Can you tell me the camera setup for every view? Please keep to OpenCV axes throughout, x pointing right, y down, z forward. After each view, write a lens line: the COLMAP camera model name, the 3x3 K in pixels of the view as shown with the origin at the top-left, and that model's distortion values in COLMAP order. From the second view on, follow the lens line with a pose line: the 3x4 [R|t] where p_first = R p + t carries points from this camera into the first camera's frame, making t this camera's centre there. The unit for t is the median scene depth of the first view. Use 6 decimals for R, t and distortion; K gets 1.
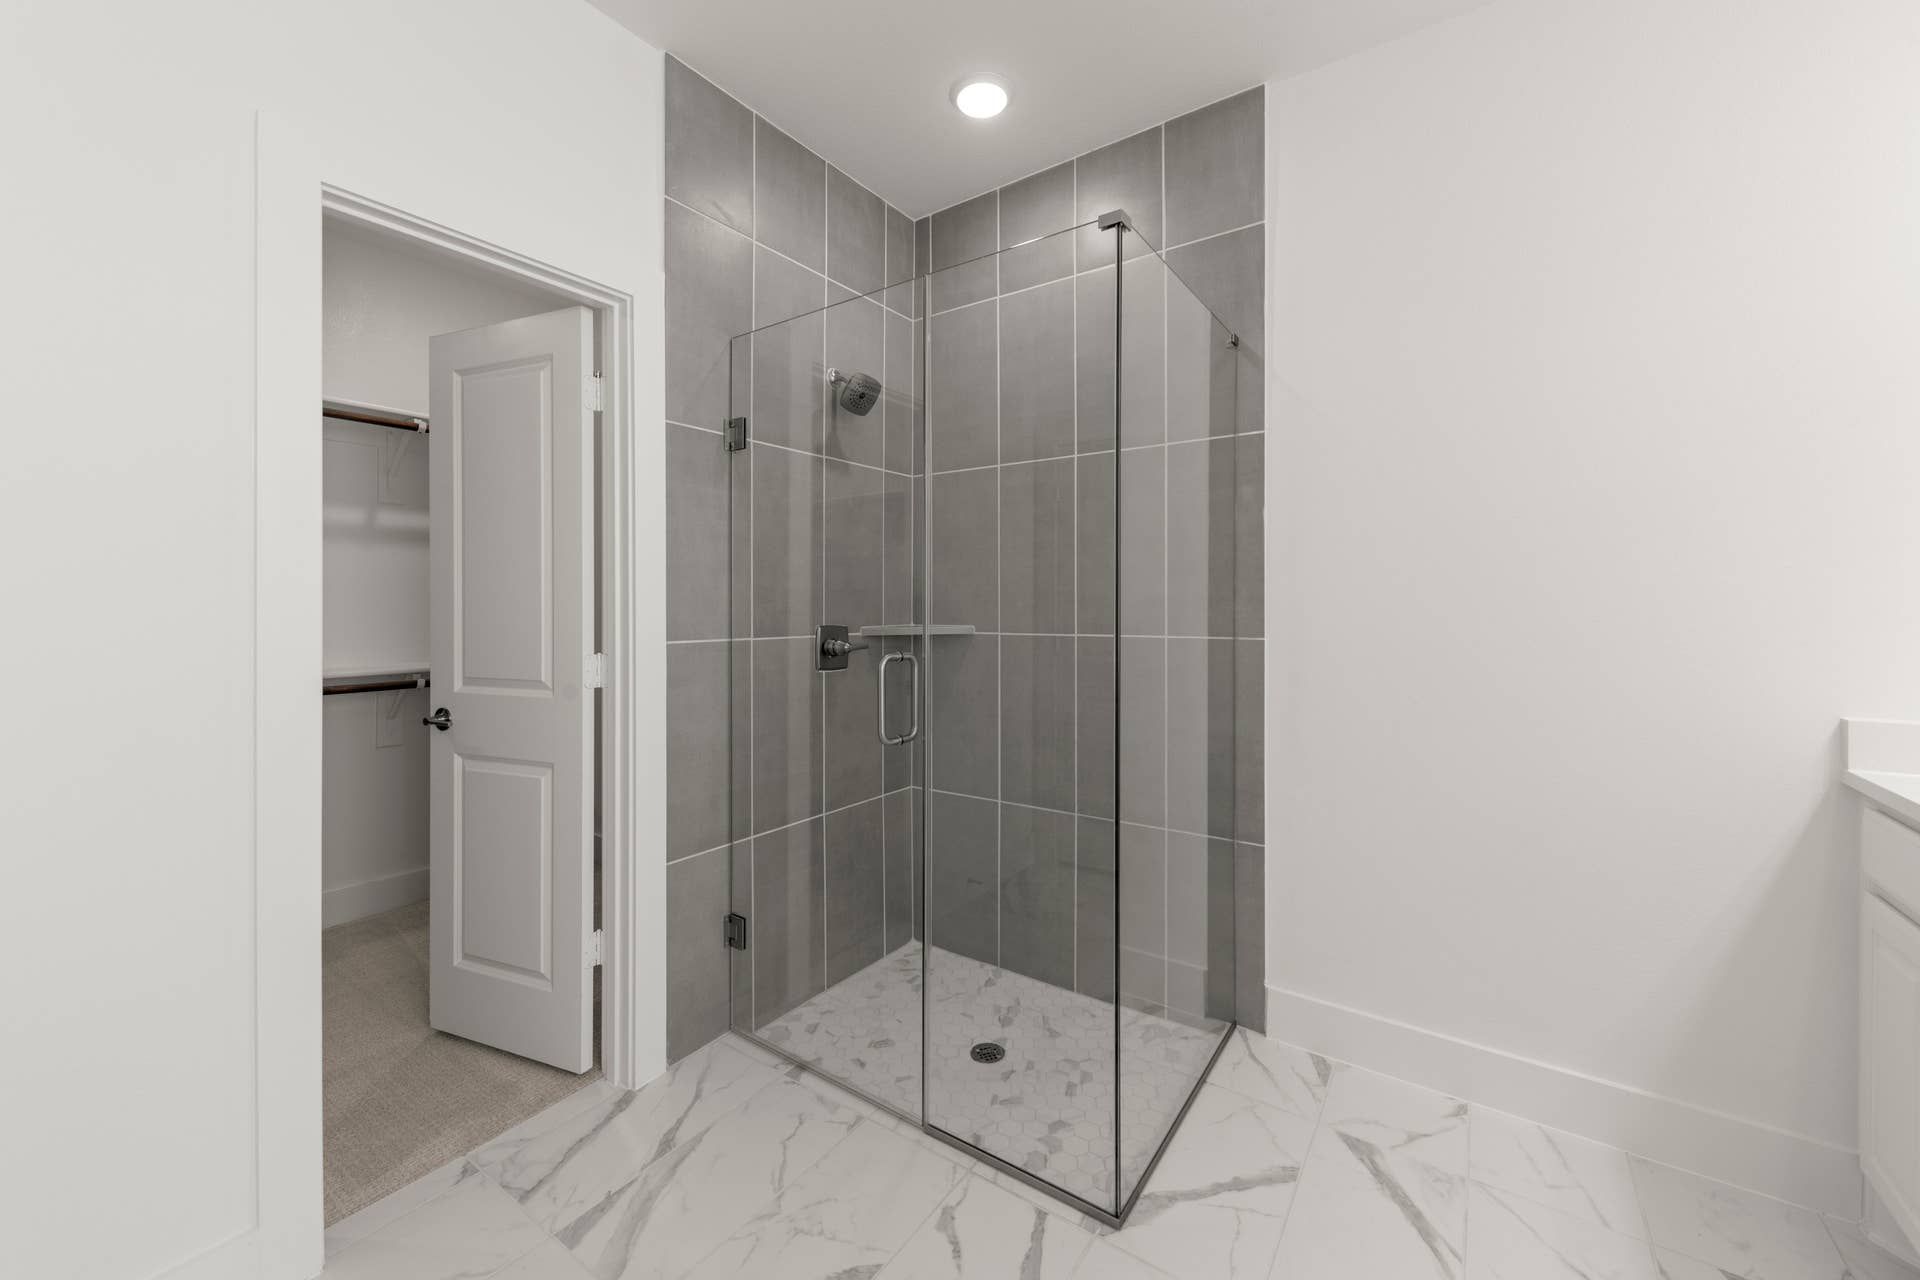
lens RADIAL K [[745.2, 0, 959.7], [0, 745.2, 594.7], [0, 0, 1]] dist [0.003815, -0.000059]
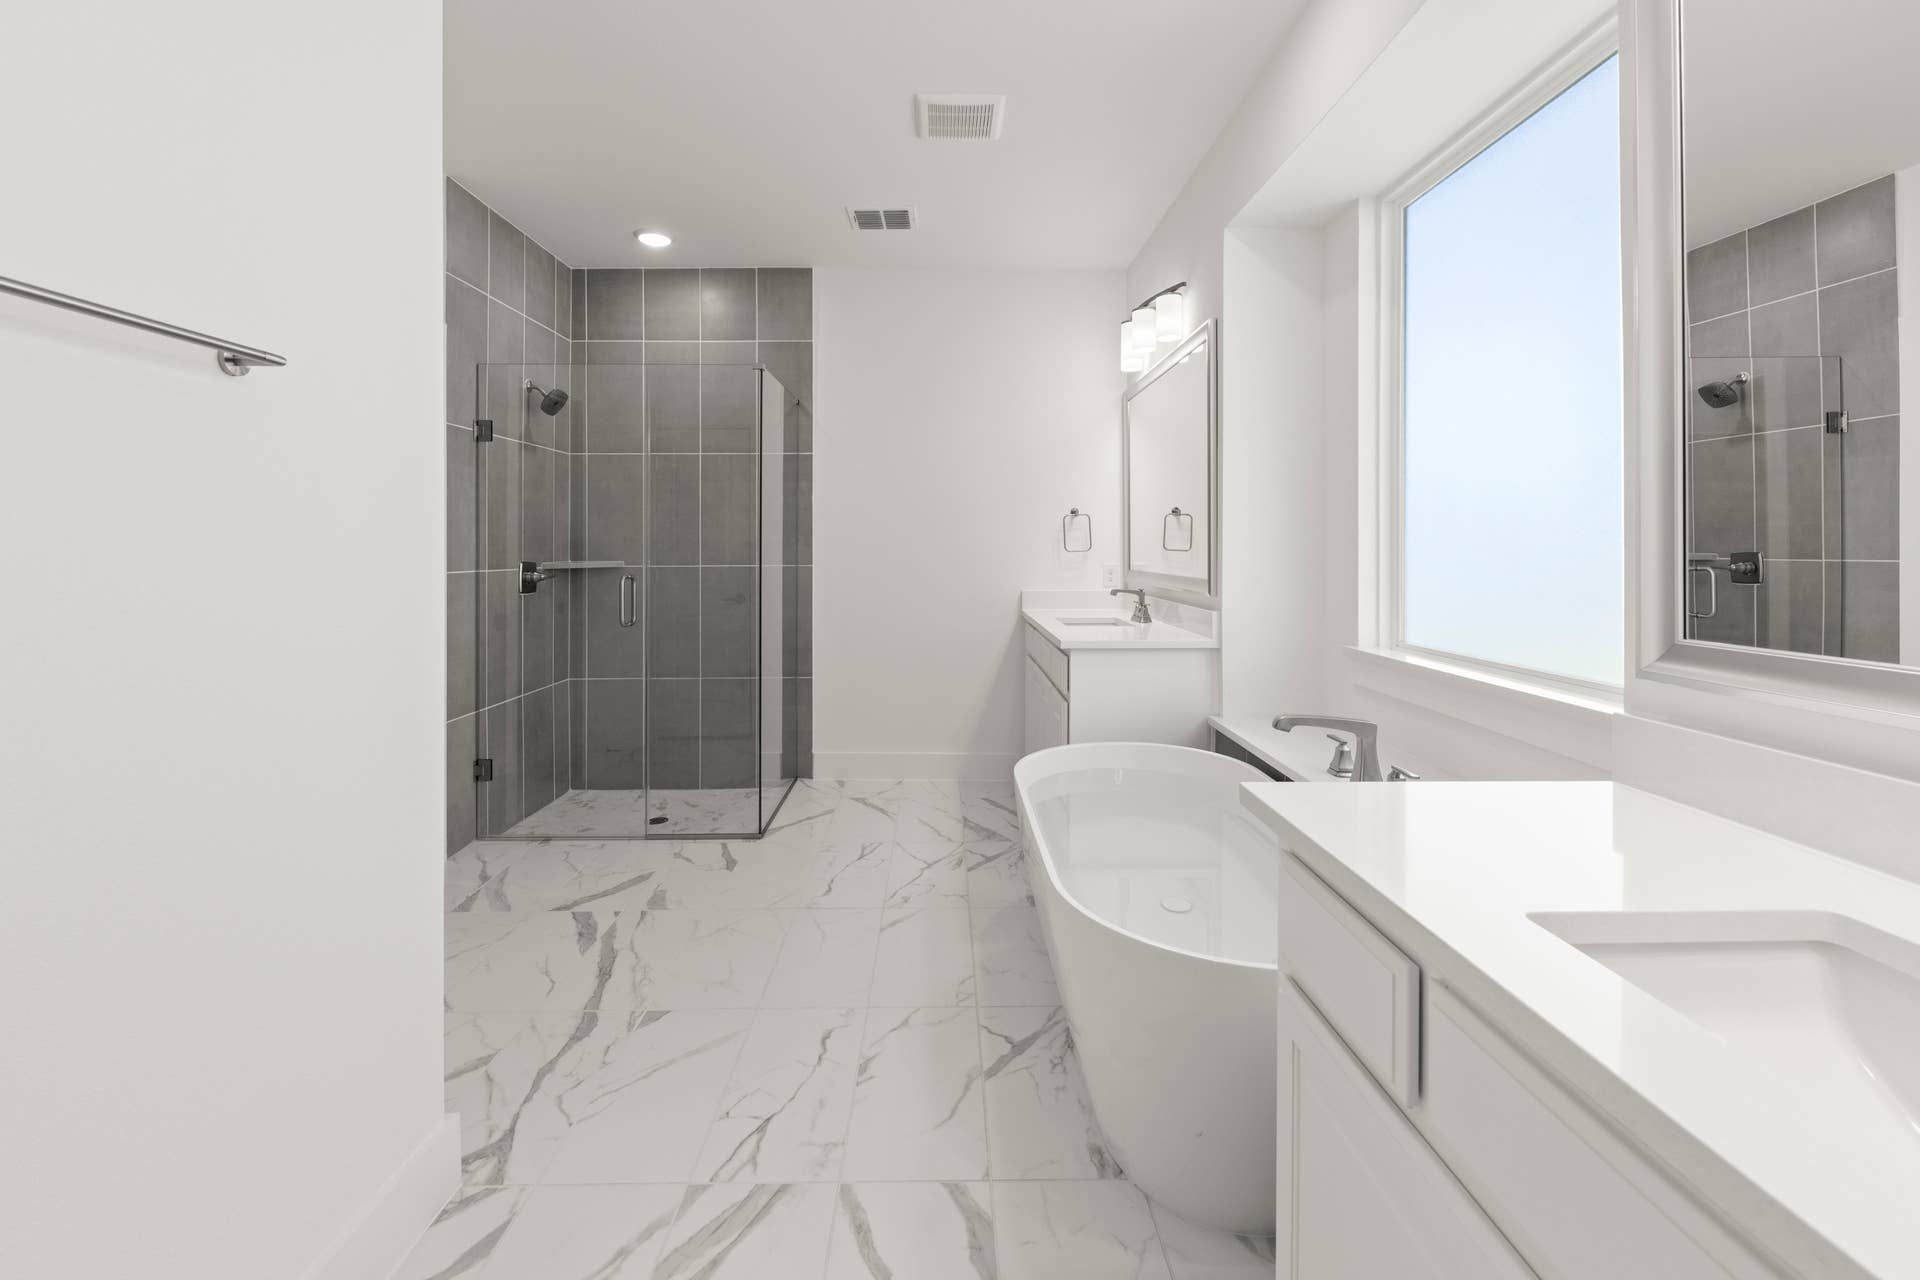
lens RADIAL K [[745.2, 0, 959.7], [0, 745.2, 594.7], [0, 0, 1]] dist [0.003815, -0.000059]
pose [[0.800028, -0.037775, 0.598773, -0.399320], [-0.009685, 0.997073, 0.075842, -0.012622], [-0.599885, -0.066475, 0.797320, -0.681786]]
